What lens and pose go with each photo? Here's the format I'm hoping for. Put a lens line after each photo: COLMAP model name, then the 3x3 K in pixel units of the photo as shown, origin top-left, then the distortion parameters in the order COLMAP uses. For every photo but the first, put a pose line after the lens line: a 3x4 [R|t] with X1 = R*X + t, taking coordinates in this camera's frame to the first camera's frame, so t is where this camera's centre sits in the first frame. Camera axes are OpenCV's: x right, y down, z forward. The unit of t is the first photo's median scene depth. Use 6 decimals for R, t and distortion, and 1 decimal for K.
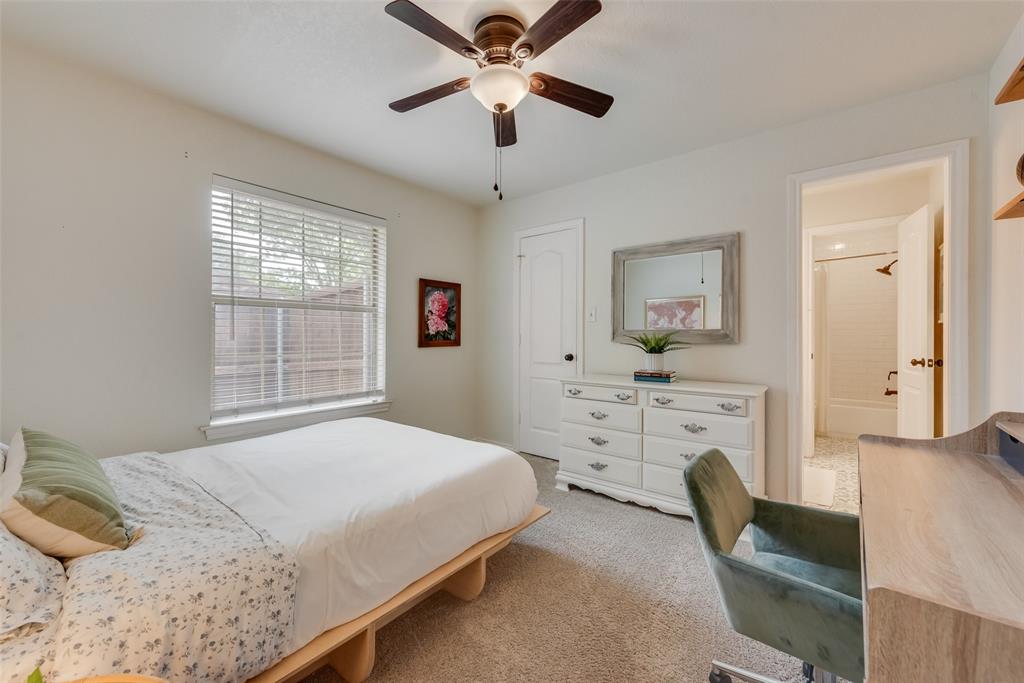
lens RADIAL K [[400.9, 0, 514.5], [0, 400.9, 338.4], [0, 0, 1]] dist [0.002077, -0.000195]
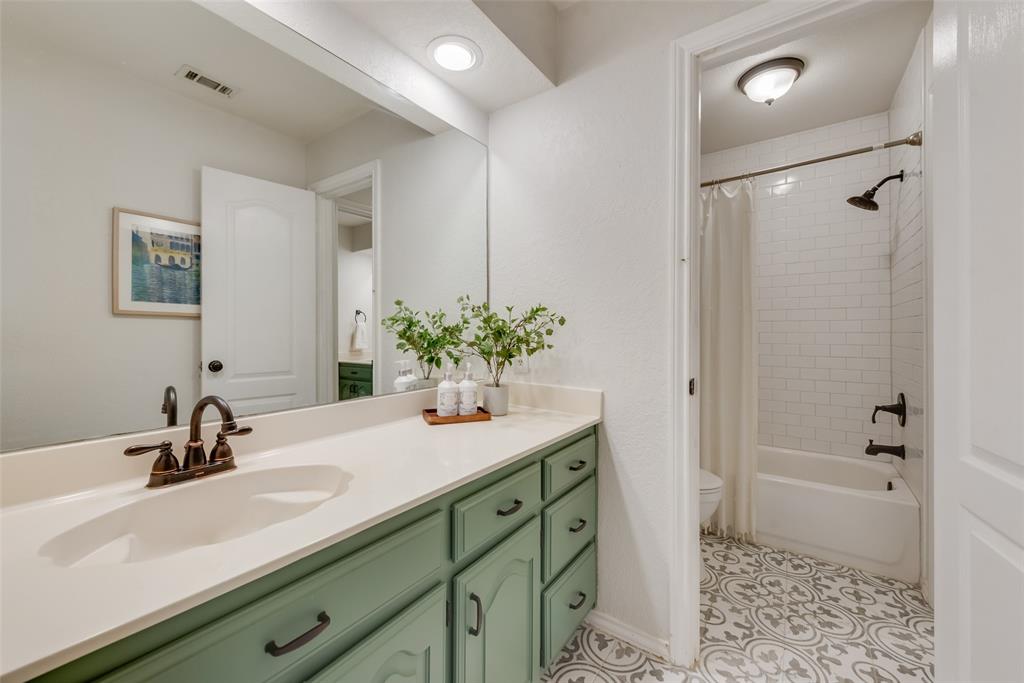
lens RADIAL K [[400.9, 0, 512.6], [0, 400.9, 334.9], [0, 0, 1]] dist [0.002077, -0.000195]
pose [[0.997676, -0.001037, 0.068125, 0.460476], [0.001158, 0.999998, -0.001730, -0.003983], [-0.068123, 0.001805, 0.997675, 0.542232]]
